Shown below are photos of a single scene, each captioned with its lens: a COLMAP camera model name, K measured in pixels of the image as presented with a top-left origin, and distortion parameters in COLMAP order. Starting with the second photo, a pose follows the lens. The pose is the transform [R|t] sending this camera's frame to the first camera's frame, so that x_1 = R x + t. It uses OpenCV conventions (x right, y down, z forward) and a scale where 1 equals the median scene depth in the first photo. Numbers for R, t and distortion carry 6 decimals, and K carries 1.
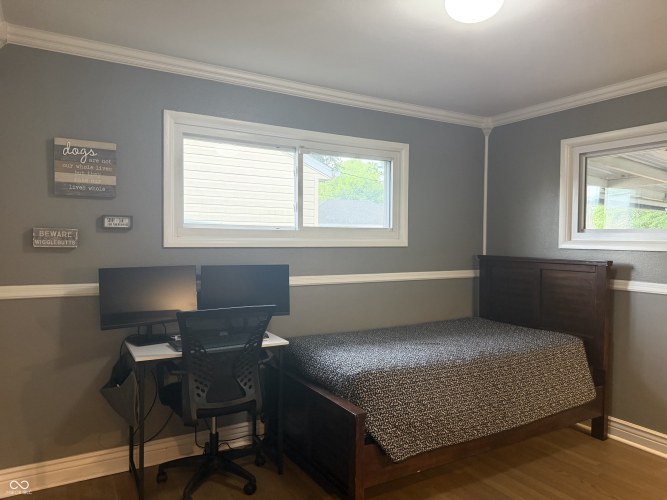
lens RADIAL K [[473.6, 0, 330.3], [0, 473.6, 250.7], [0, 0, 1]] dist [0.089877, -0.134761]
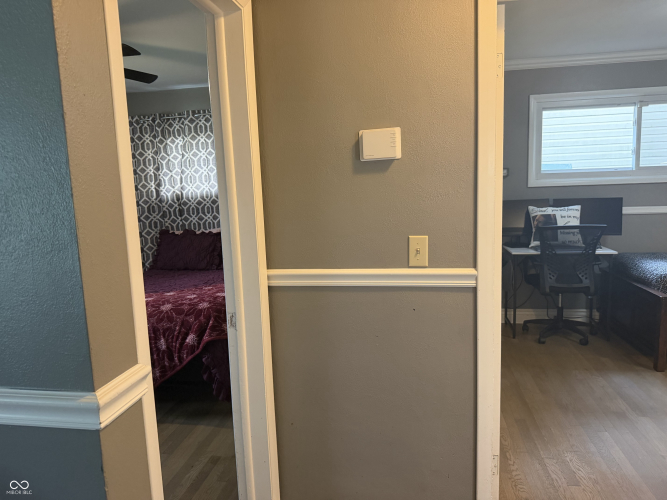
lens RADIAL K [[473.6, 0, 330.3], [0, 473.6, 250.7], [0, 0, 1]] dist [0.089877, -0.134761]
pose [[0.770625, 0.048882, -0.635411, 0.156918], [0.034732, 0.992351, 0.118465, -0.012631], [0.636341, -0.113361, 0.763033, -0.617408]]
